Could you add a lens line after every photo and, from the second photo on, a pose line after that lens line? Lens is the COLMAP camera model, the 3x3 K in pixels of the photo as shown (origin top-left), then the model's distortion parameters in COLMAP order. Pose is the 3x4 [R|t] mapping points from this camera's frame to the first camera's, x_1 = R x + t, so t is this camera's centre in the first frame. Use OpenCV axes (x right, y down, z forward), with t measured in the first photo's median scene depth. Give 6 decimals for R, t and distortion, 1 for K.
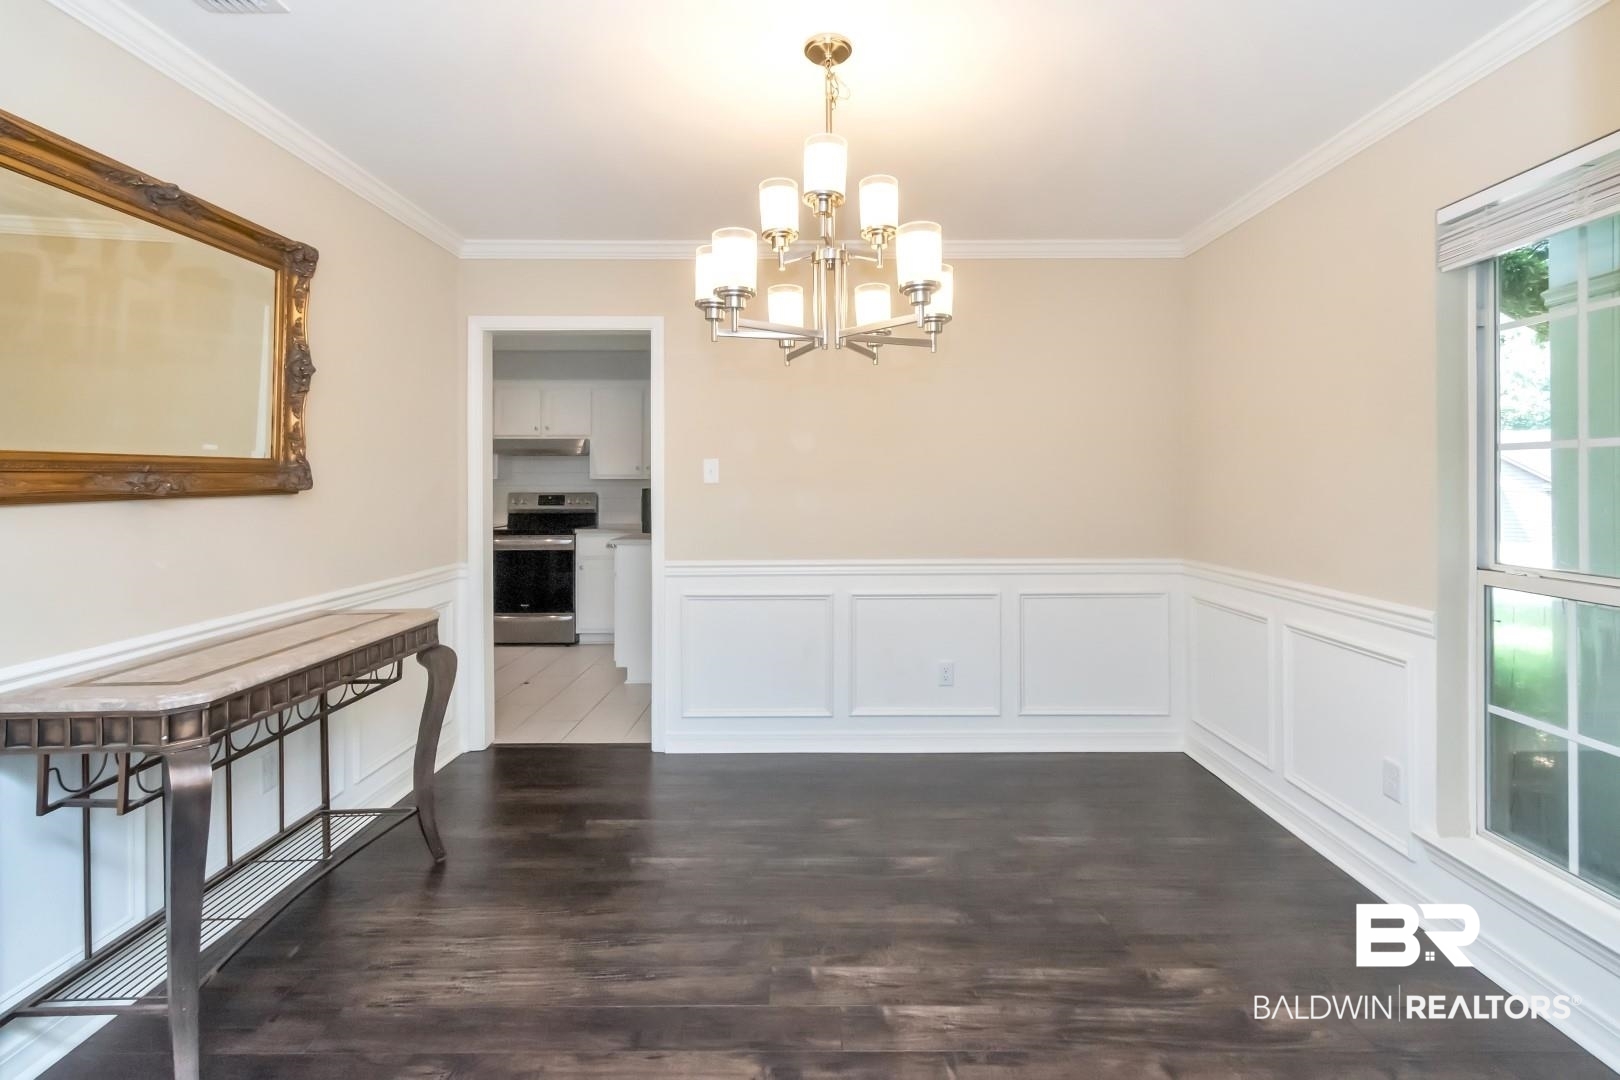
lens RADIAL K [[740.1, 0, 811.2], [0, 740.1, 478.5], [0, 0, 1]] dist [0.003295, -0.001016]
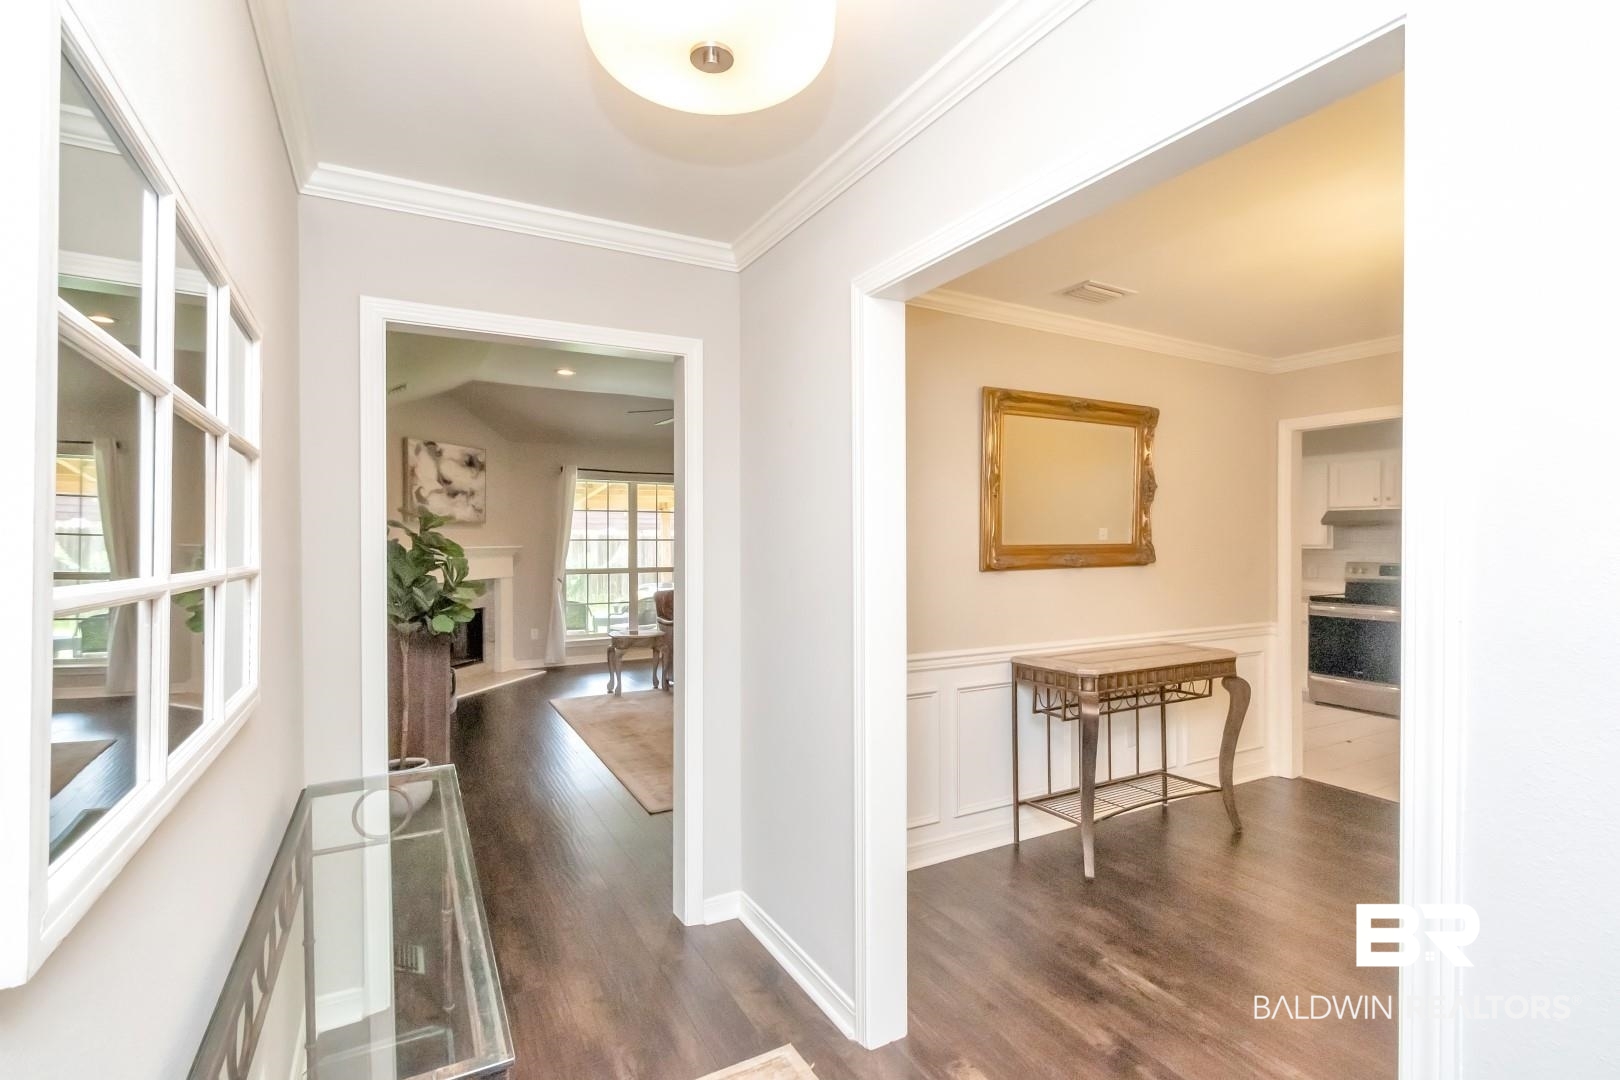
lens RADIAL K [[740.1, 0, 806.5], [0, 740.1, 538.2], [0, 0, 1]] dist [0.003295, -0.001016]
pose [[0.481212, 0.002203, -0.876601, 0.361154], [-0.000493, 0.999997, 0.002243, -0.042809], [0.876604, -0.000647, 0.481212, -0.419222]]
